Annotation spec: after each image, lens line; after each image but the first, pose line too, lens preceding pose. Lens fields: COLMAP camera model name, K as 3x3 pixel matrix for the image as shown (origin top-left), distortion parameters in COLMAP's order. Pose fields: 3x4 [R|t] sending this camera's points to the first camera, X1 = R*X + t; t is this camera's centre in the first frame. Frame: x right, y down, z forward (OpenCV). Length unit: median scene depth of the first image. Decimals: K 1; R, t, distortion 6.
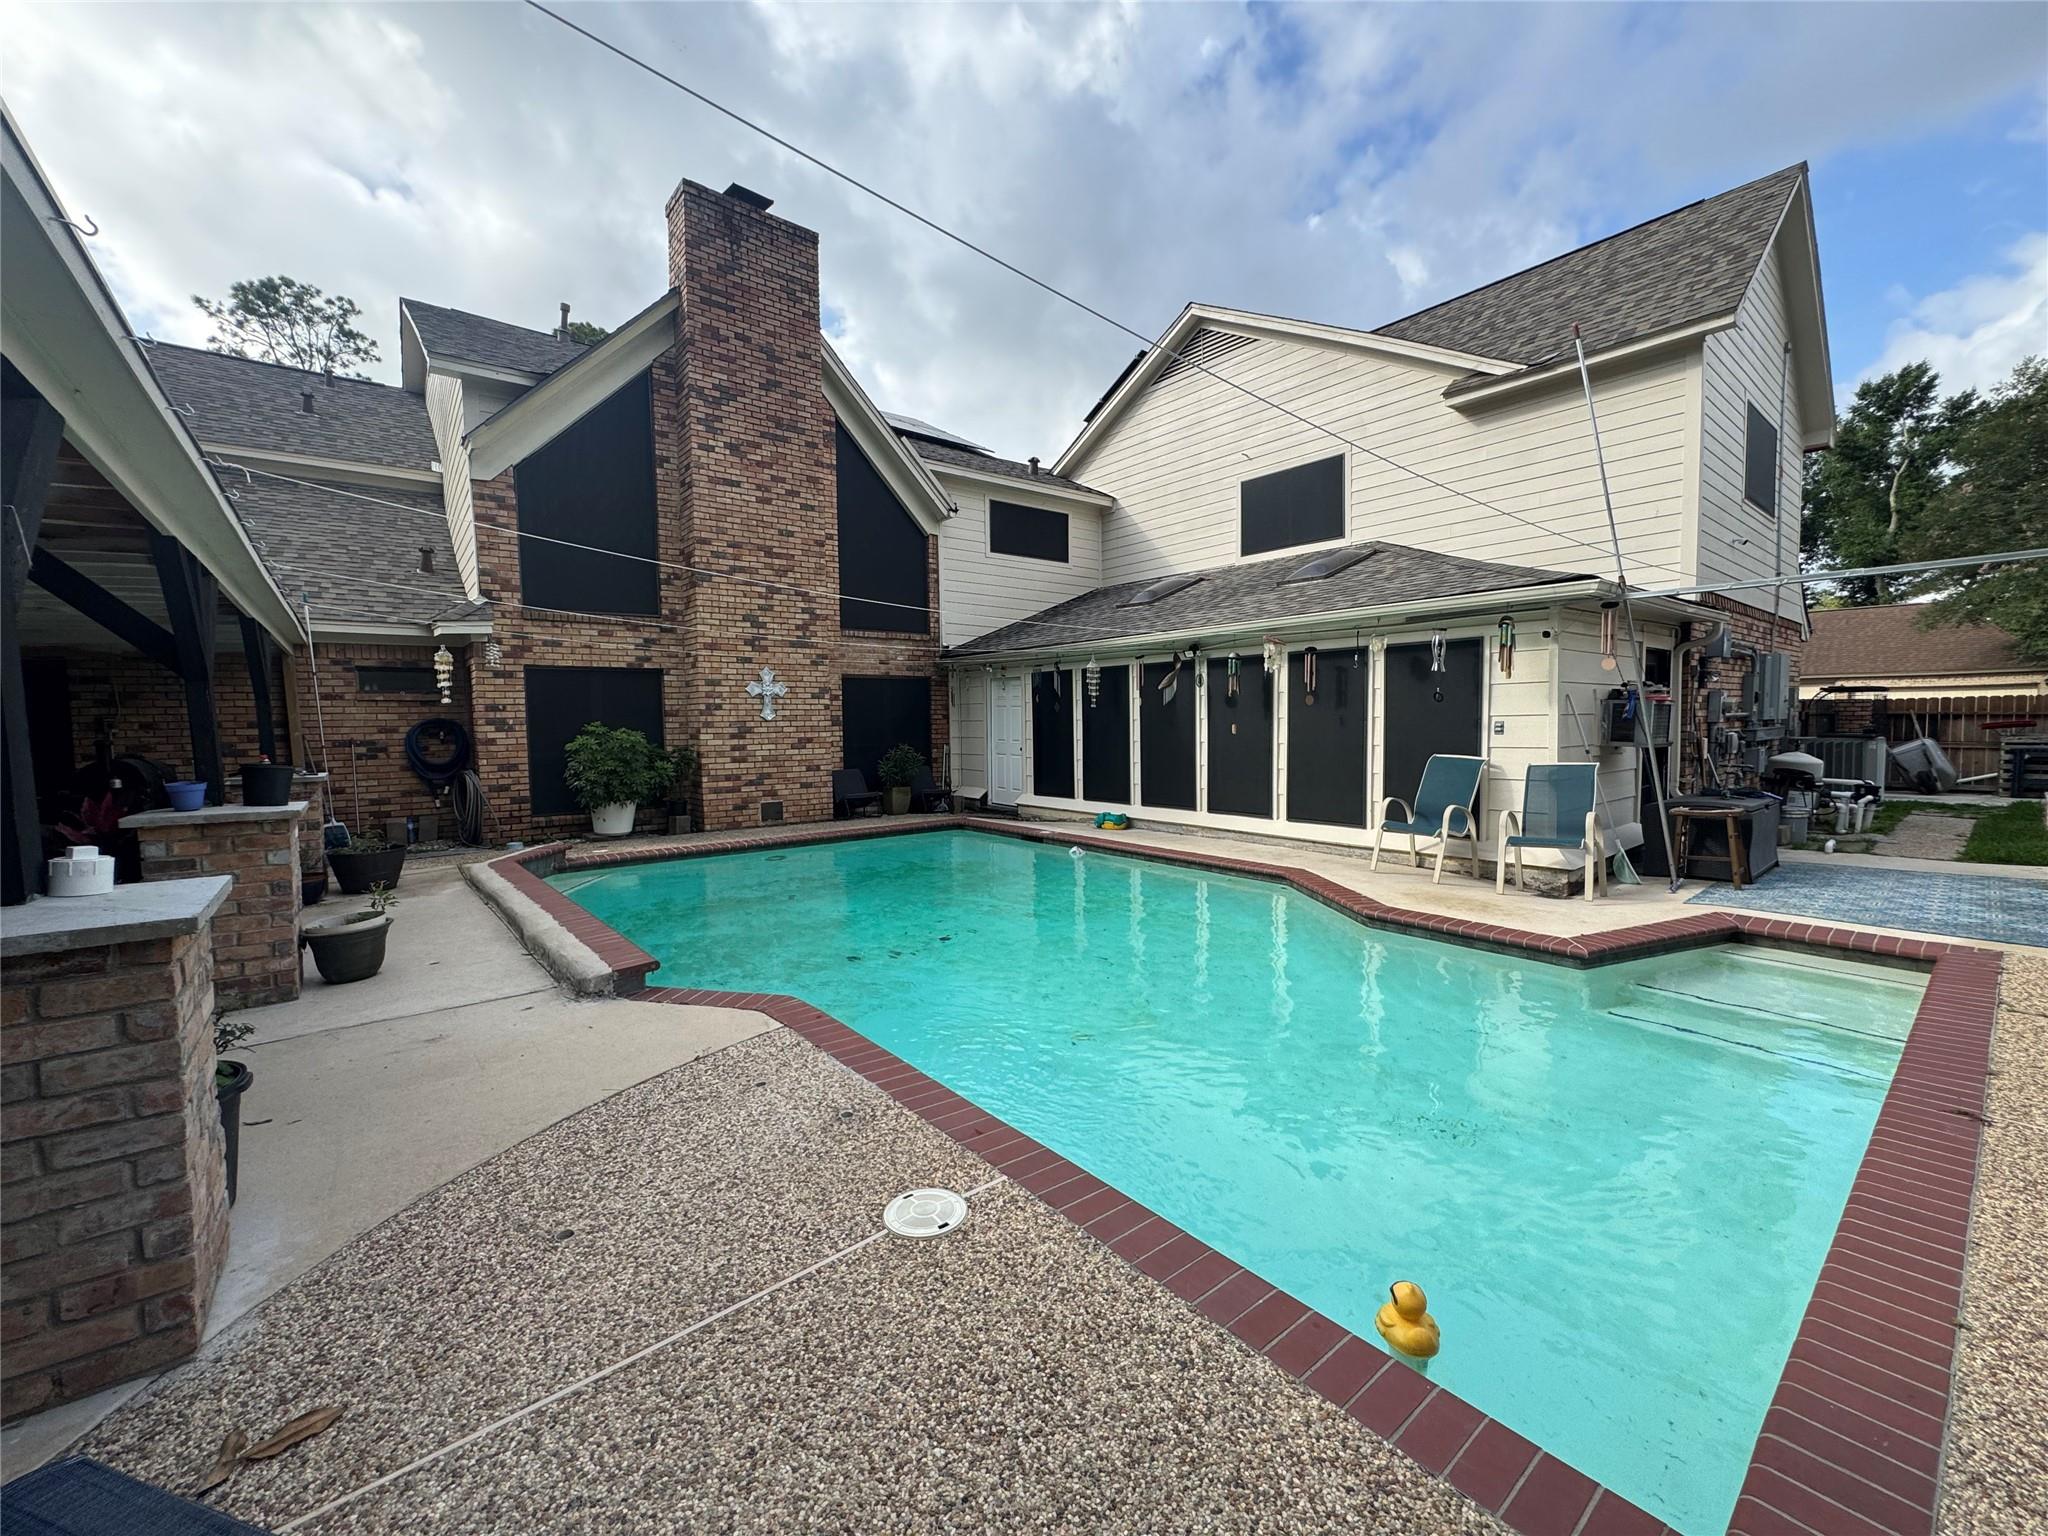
lens RADIAL K [[817.4, 0, 1021.9], [0, 817.4, 769.6], [0, 0, 1]] dist [-0.003992, 0.000736]
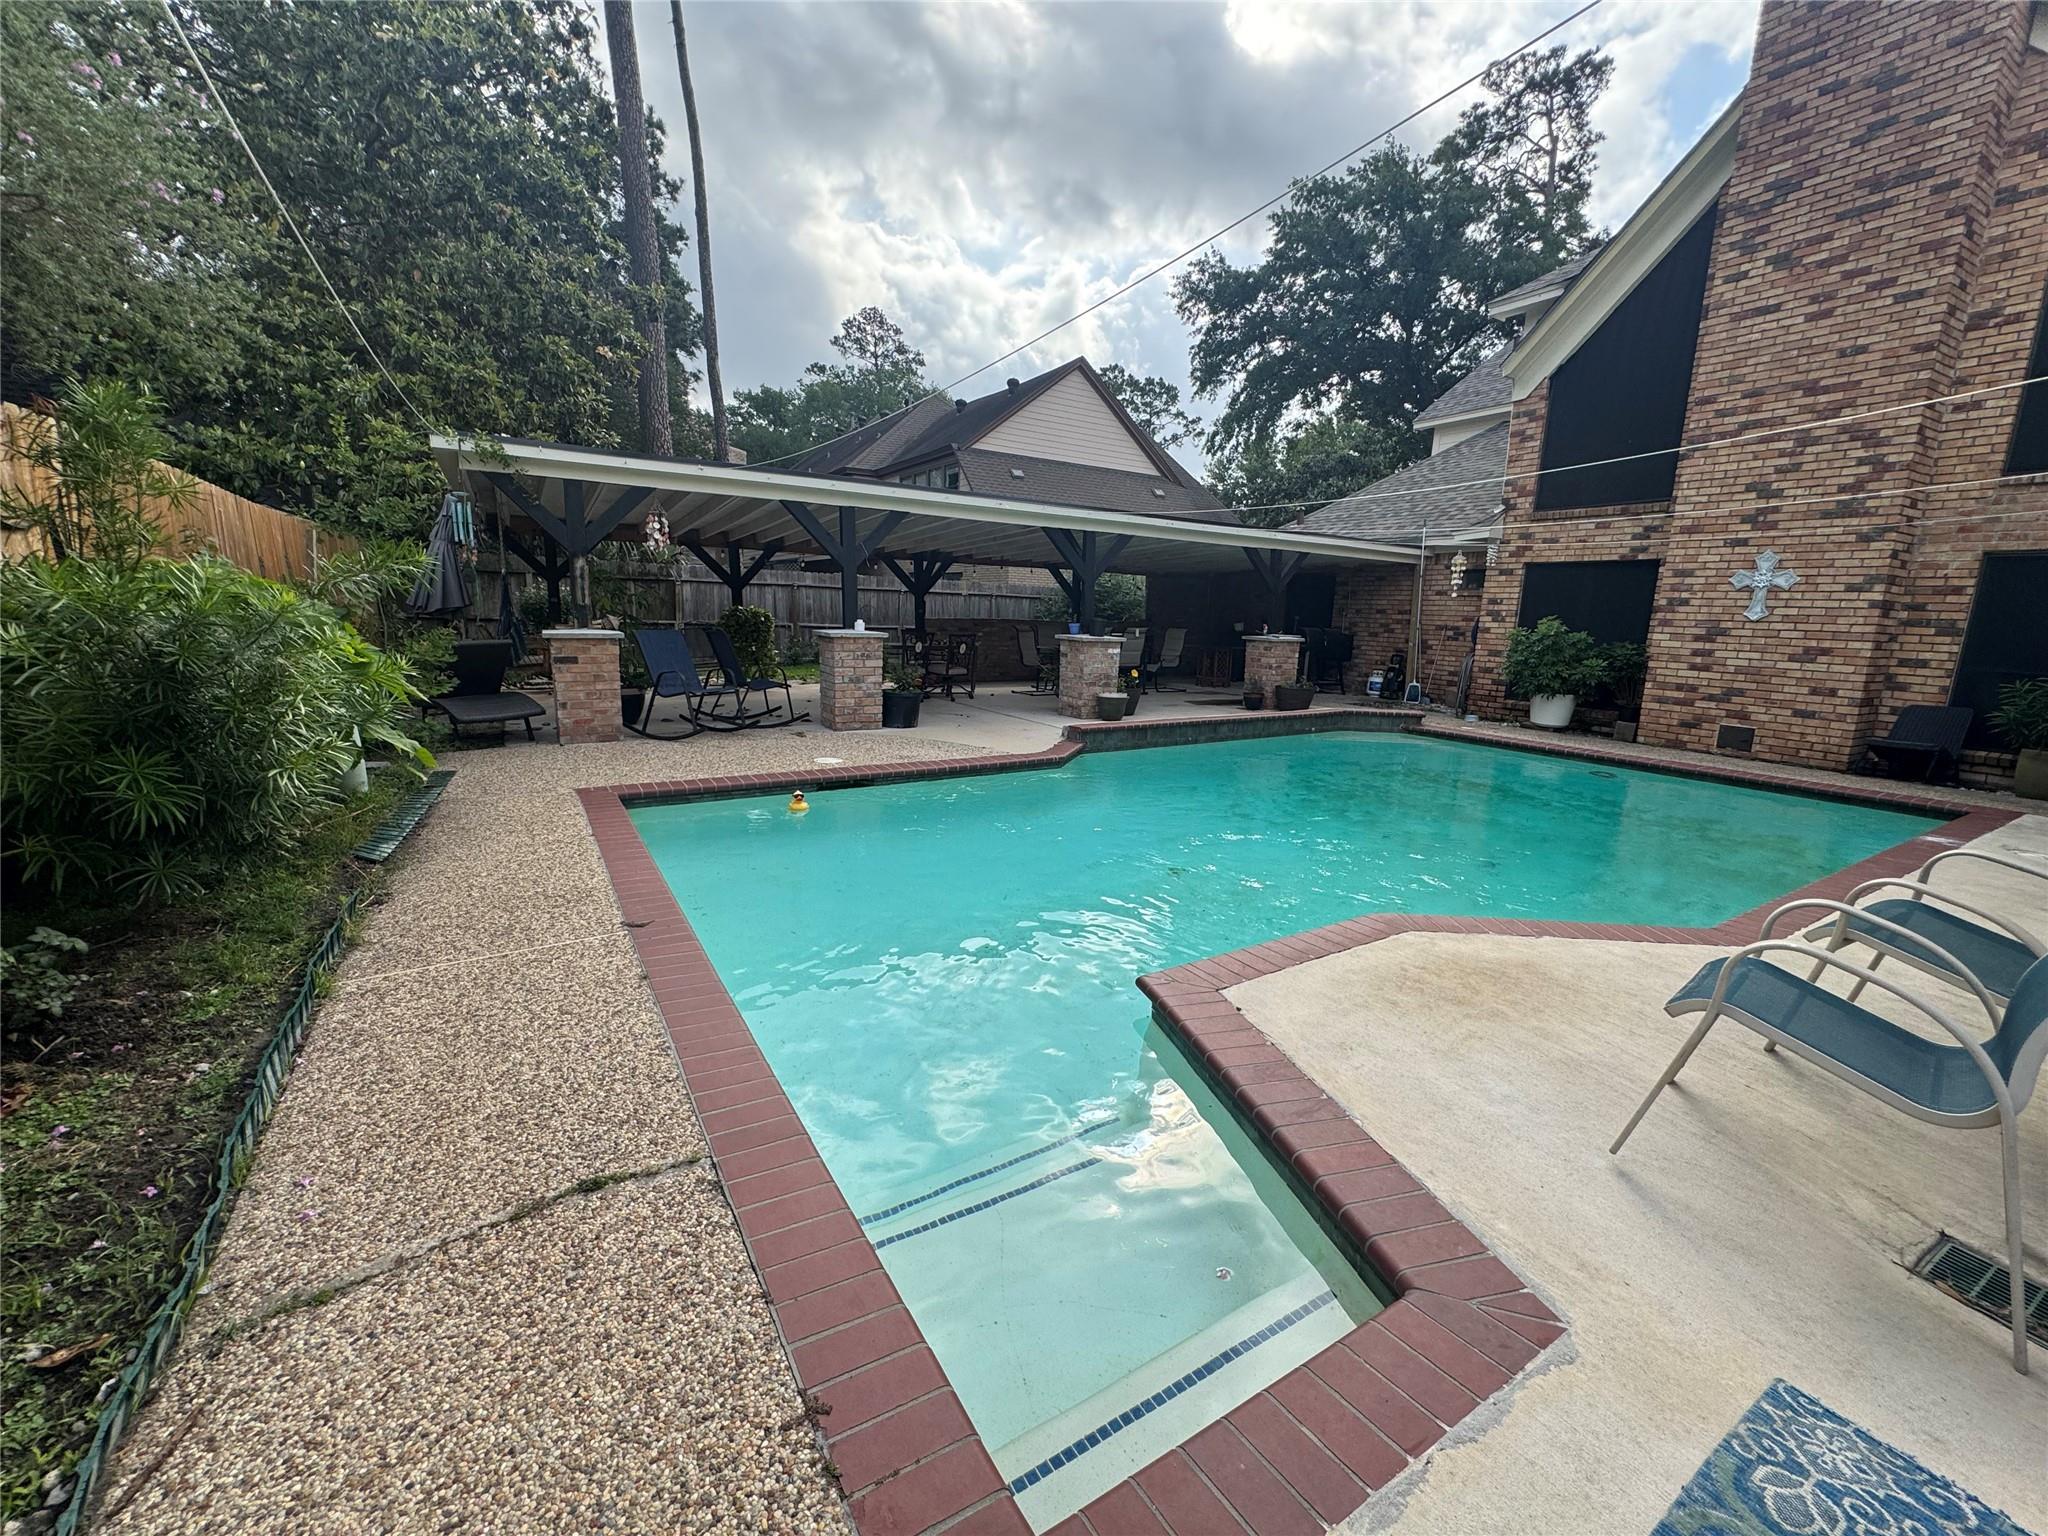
lens RADIAL K [[817.4, 0, 1027.0], [0, 817.4, 766.8], [0, 0, 1]] dist [-0.003992, 0.000736]
pose [[-0.116839, 0.198380, -0.973136, 0.565295], [-0.089807, 0.973723, 0.209282, -0.026019], [0.989082, 0.111847, -0.095953, 0.422835]]
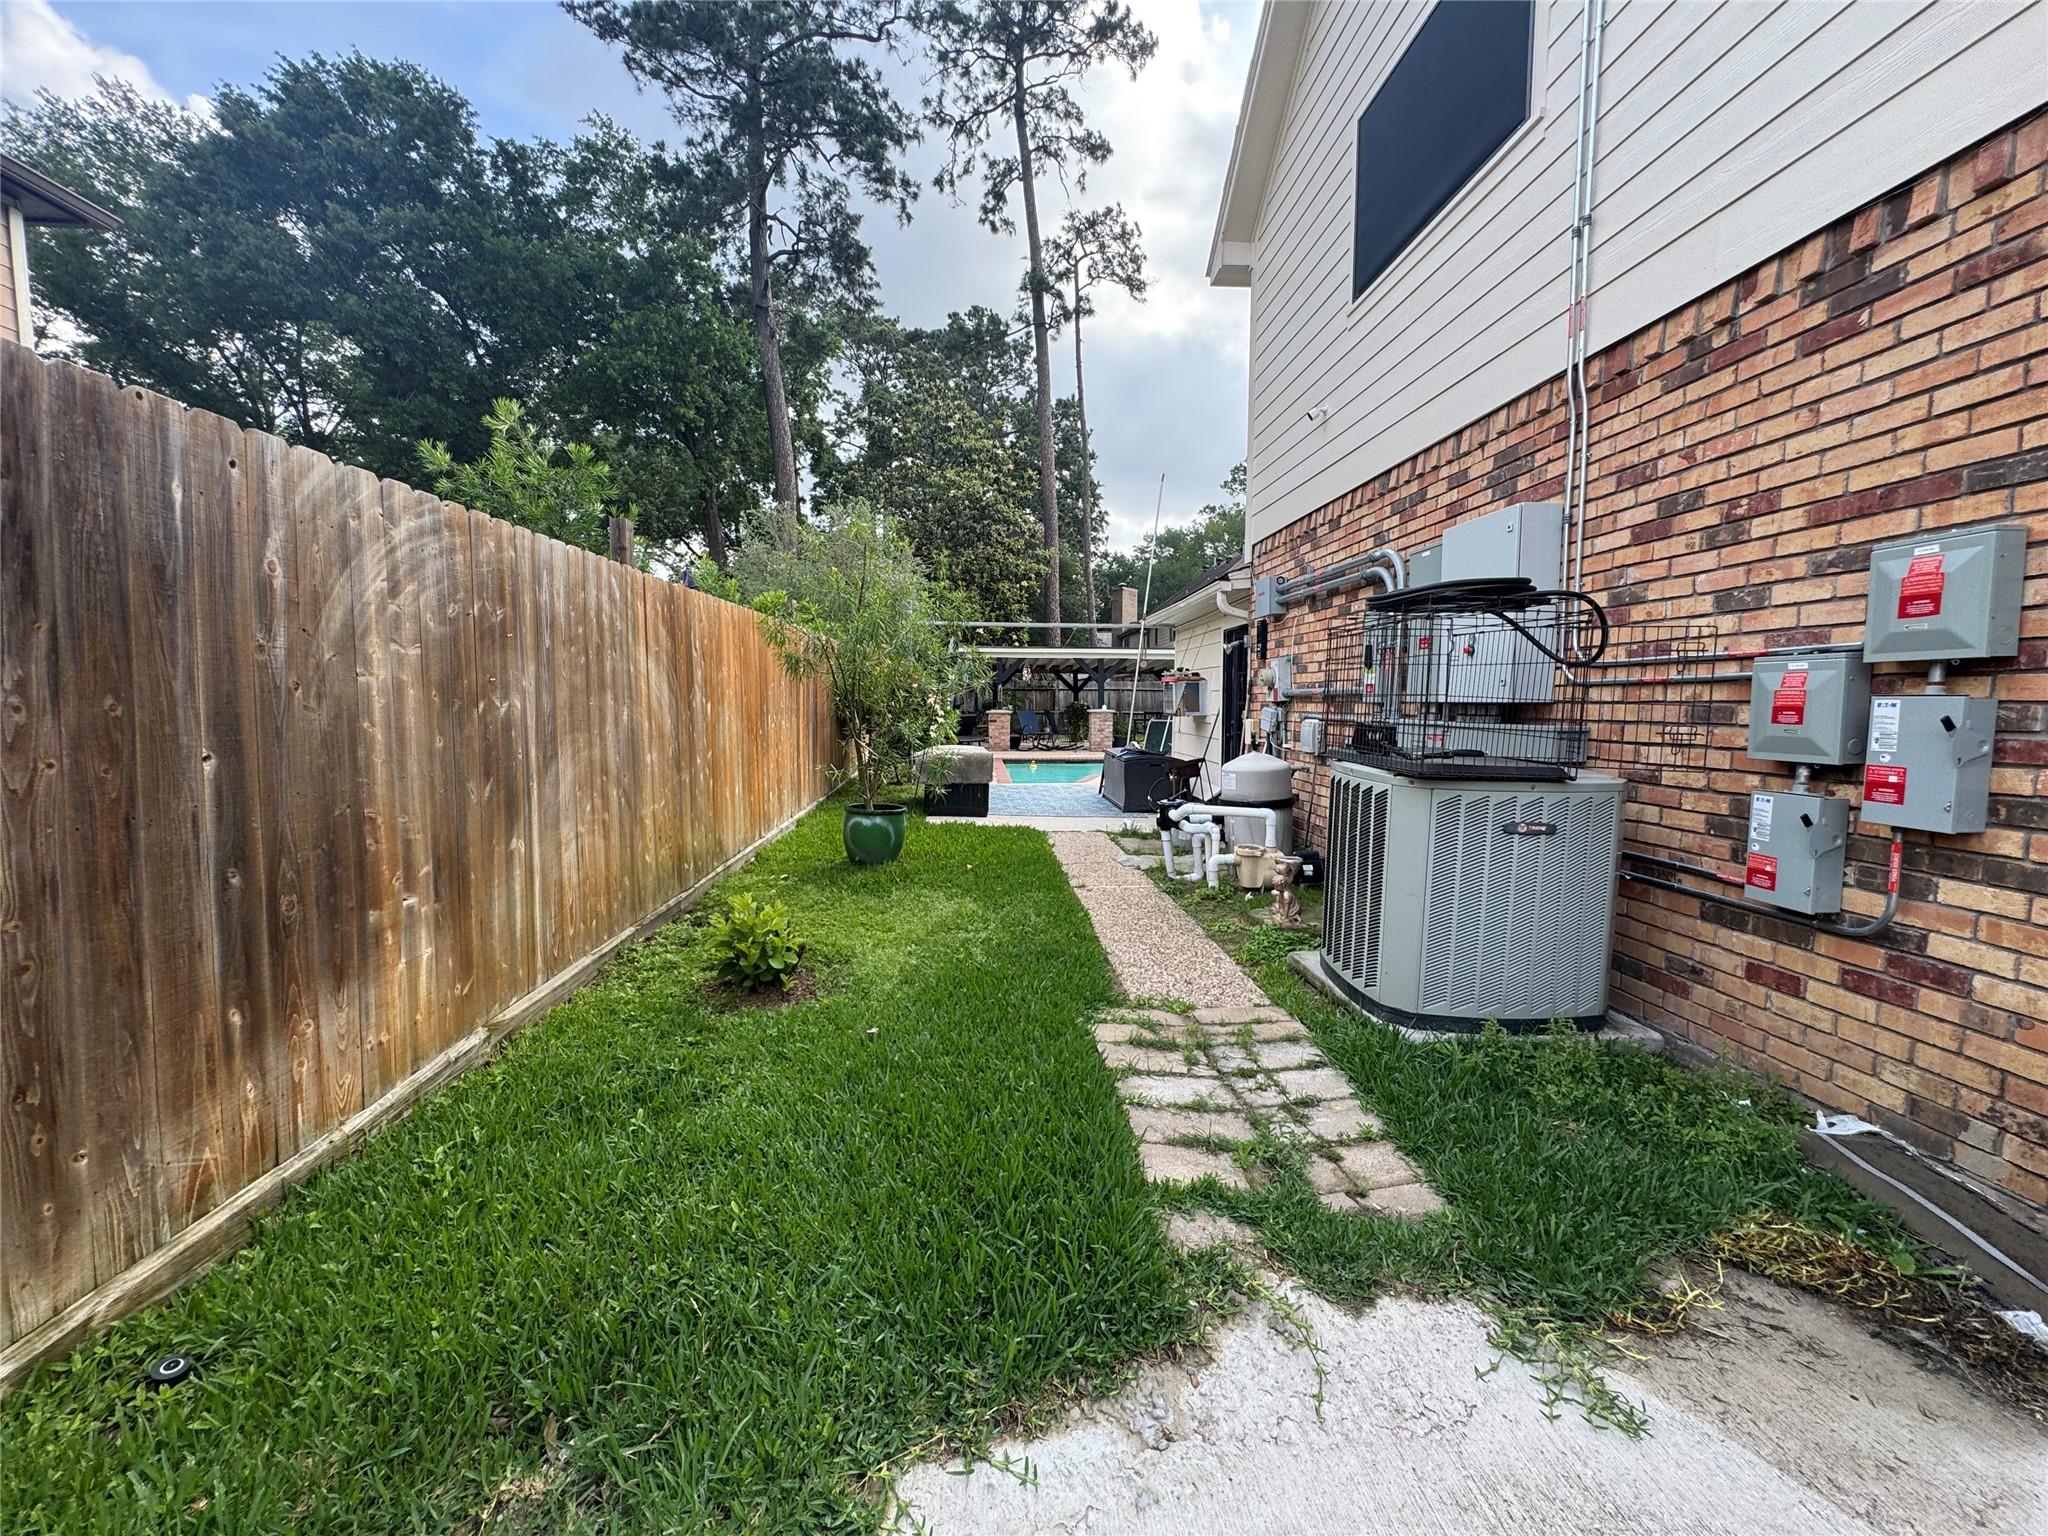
lens RADIAL K [[817.4, 0, 1021.7], [0, 817.4, 761.9], [0, 0, 1]] dist [-0.003992, 0.000736]
pose [[-0.579898, 0.072307, -0.811474, 1.031956], [-0.047712, 0.991330, 0.122429, -0.052742], [0.813290, 0.109713, -0.571421, 0.793939]]
